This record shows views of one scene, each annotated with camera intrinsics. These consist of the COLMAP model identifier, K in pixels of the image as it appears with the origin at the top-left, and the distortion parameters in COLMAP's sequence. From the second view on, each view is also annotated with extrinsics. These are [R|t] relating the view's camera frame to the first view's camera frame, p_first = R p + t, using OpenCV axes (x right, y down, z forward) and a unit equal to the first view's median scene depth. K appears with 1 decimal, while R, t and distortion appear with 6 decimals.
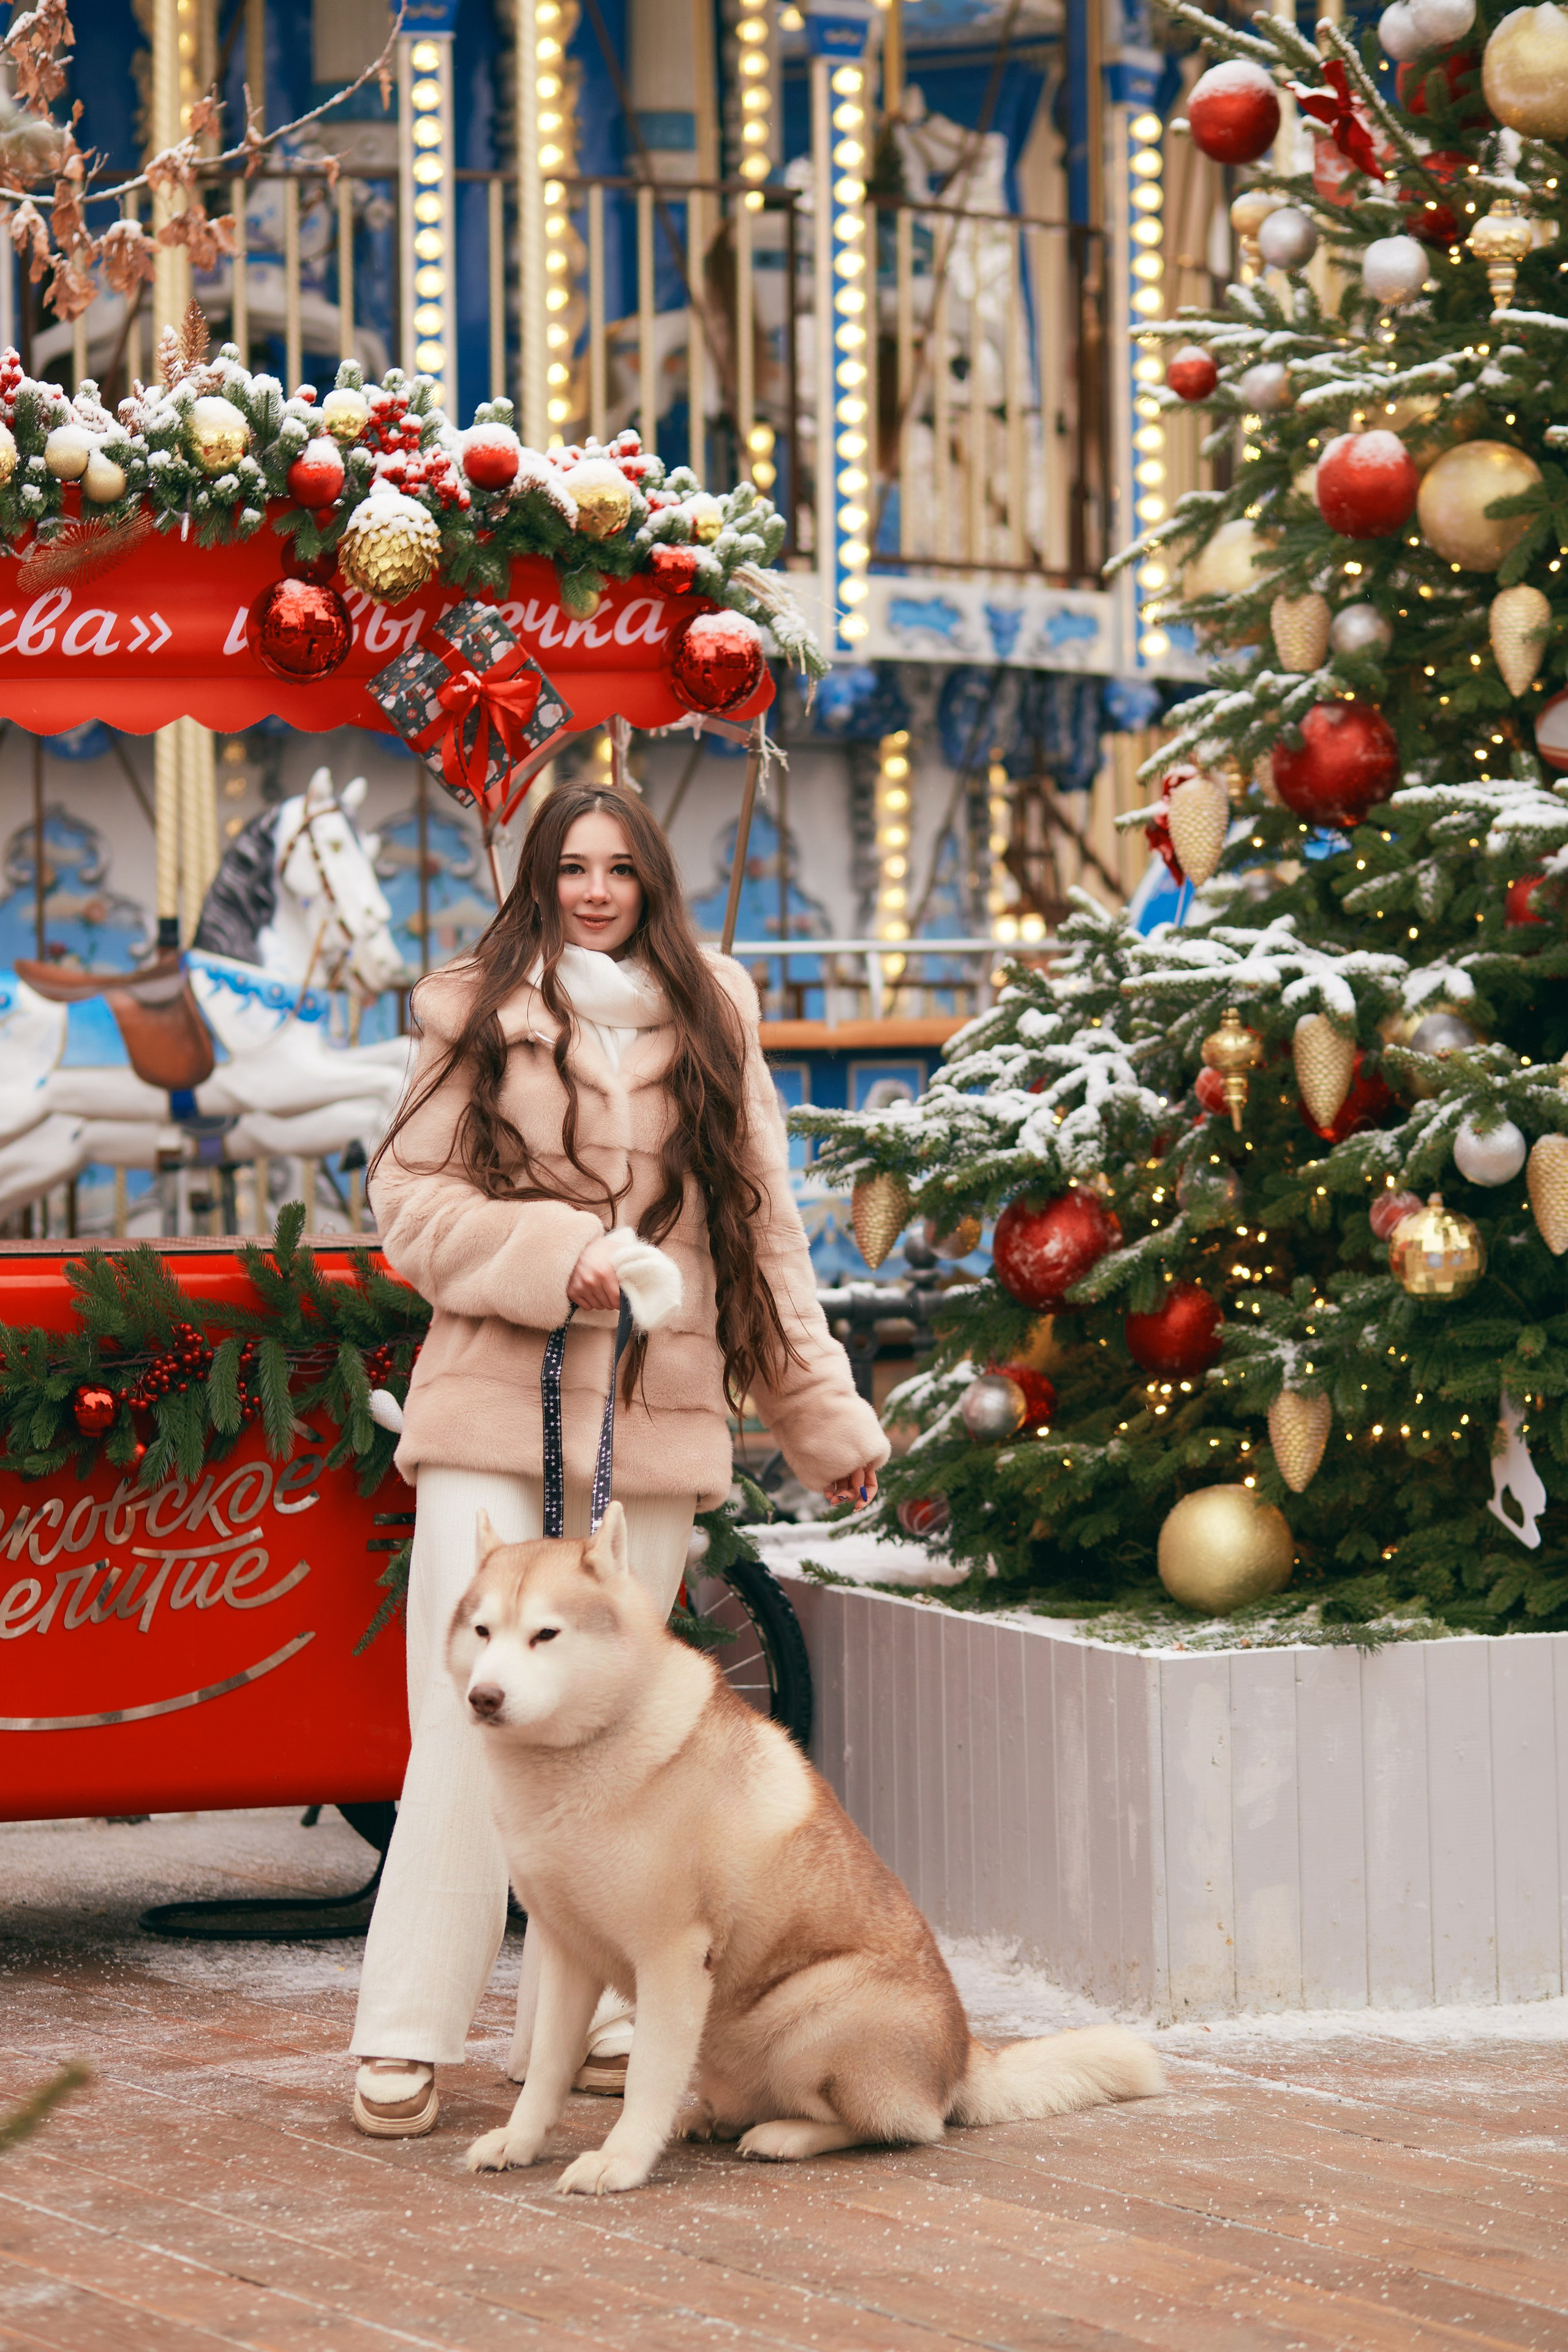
lens RADIAL K [[5891.3, 0, 784.0], [0, 5891.3, 1176.0], [0, 0, 1]] dist [0.150199, -0.612664]
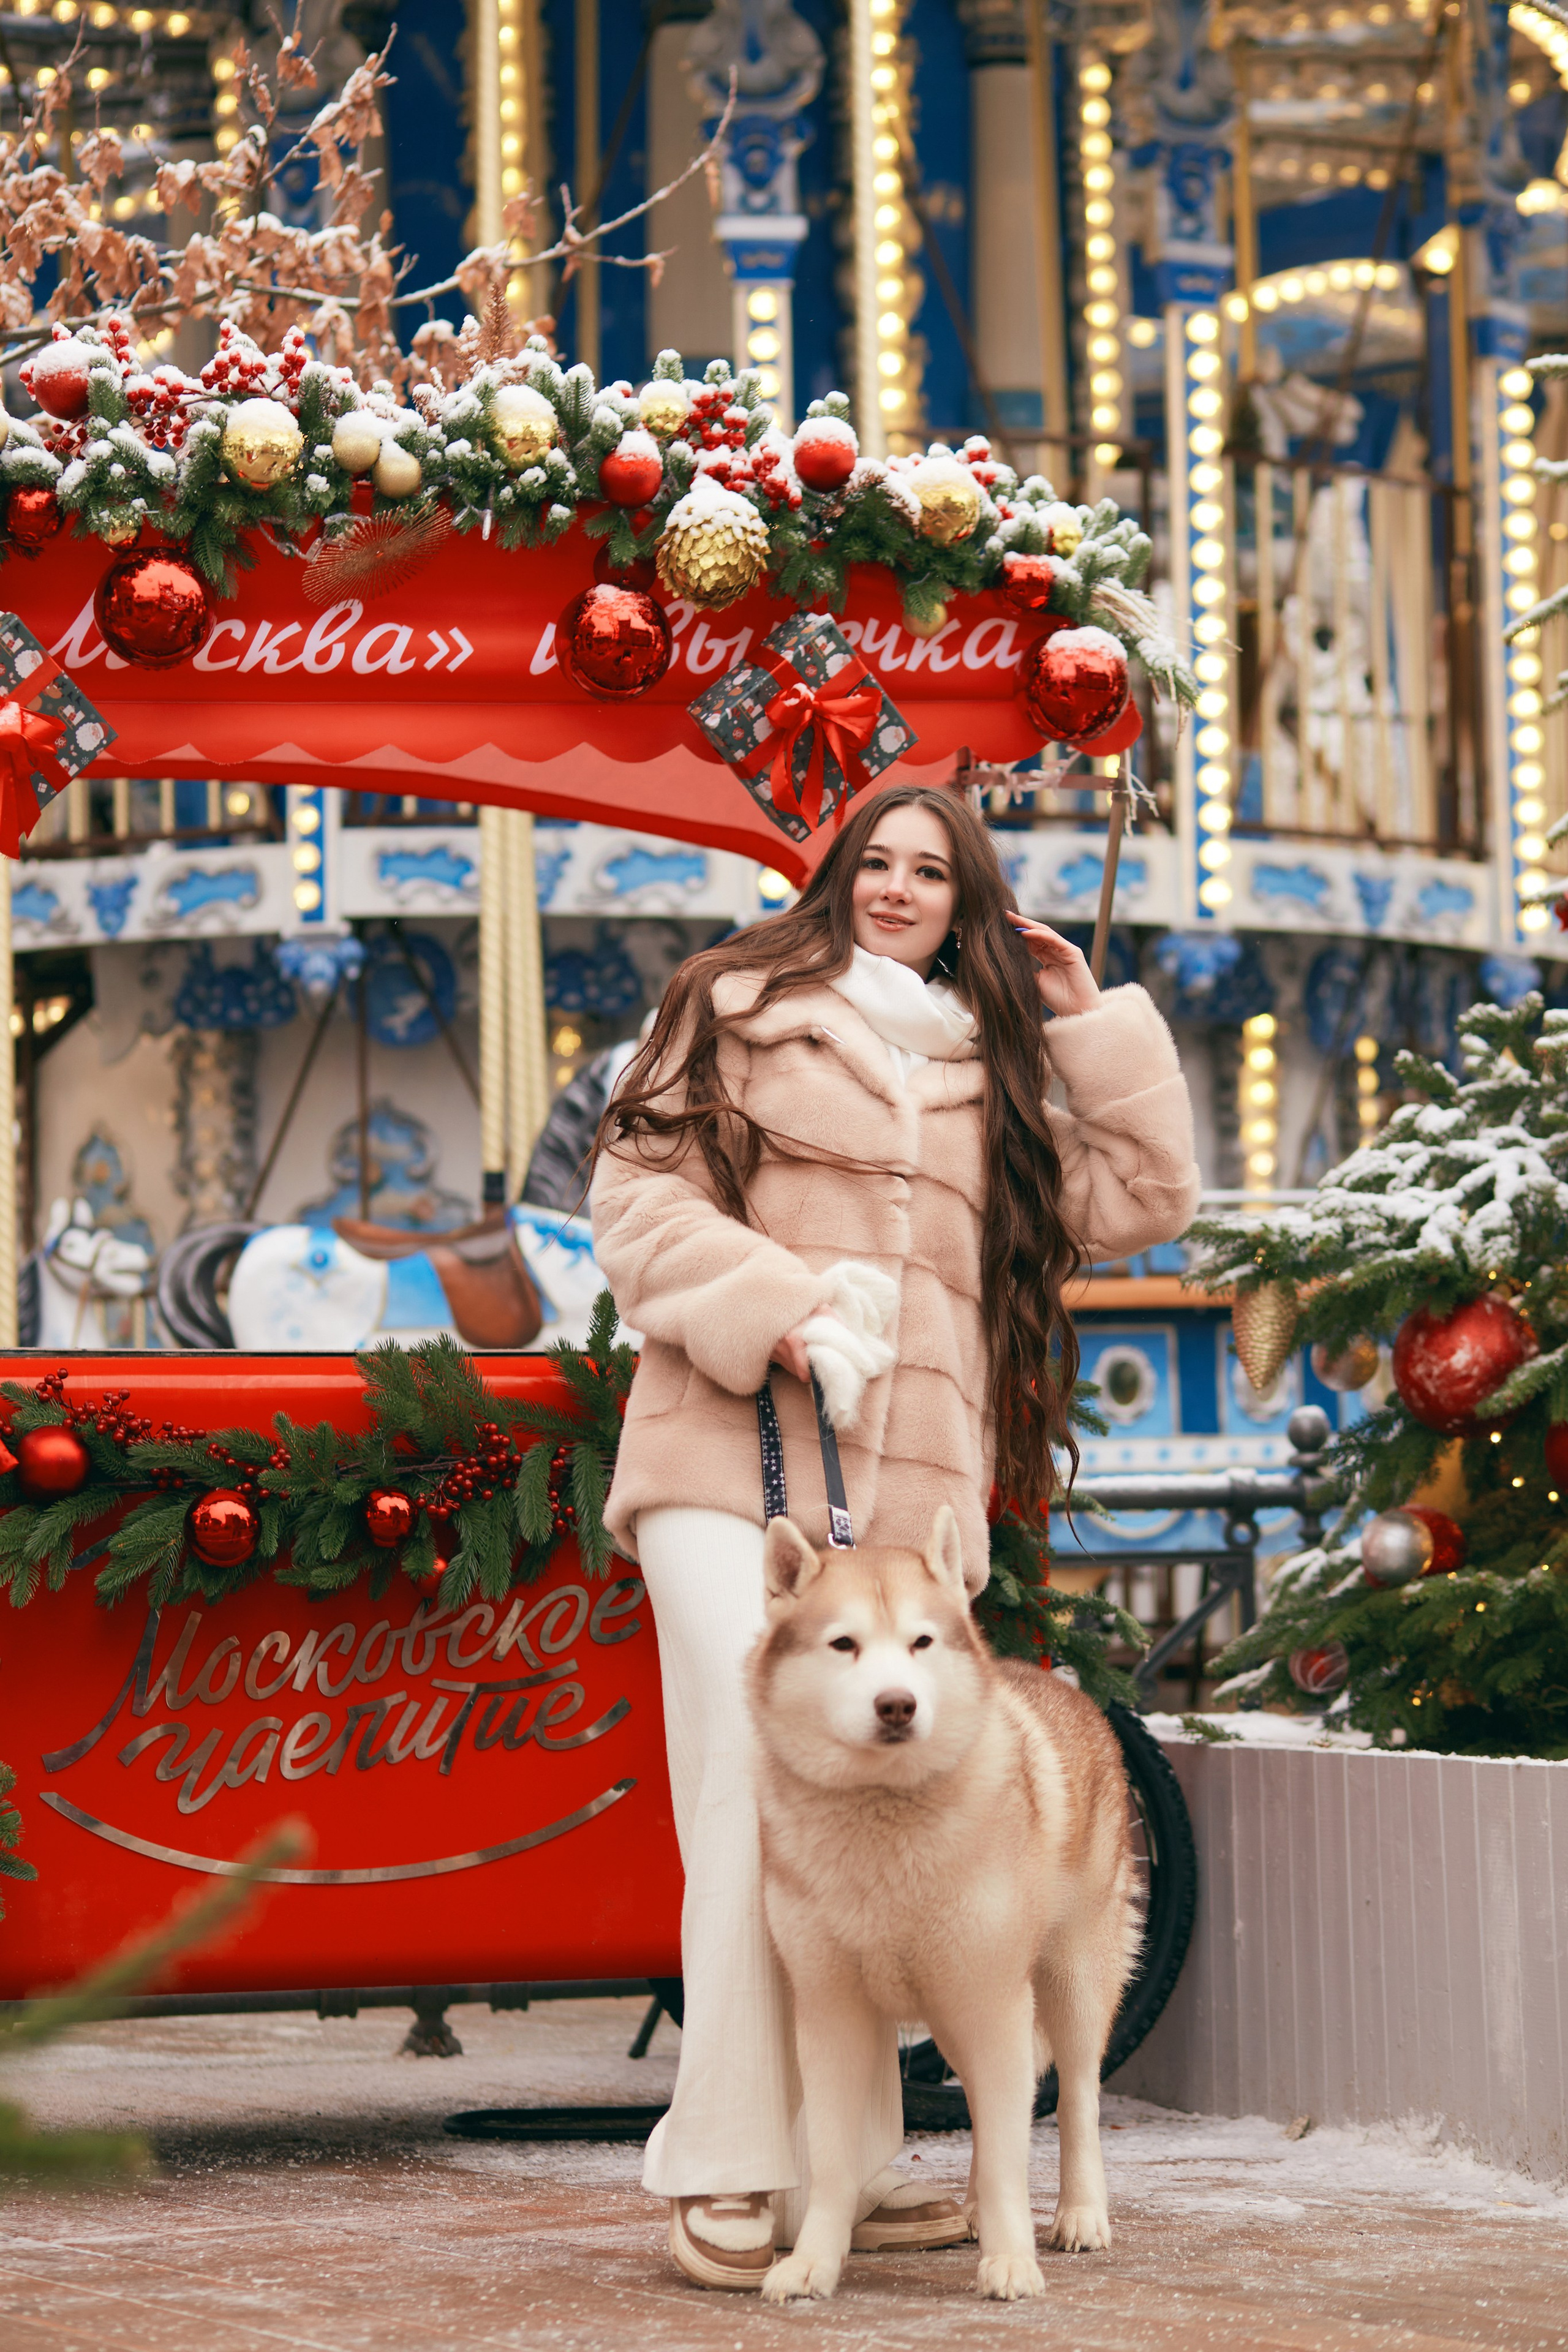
lens RADIAL K [[5832.1, 0, 784.0], [0, 5832.1, 1176.0], [0, 0, 1]] dist [0.170428, -0.808541]
pose [[0.998160, -0.011933, -0.059456, -0.003860], [0.006418, 0.995730, -0.092095, 0.068516], [0.060301, 0.091544, 0.993974, 0.117659]]
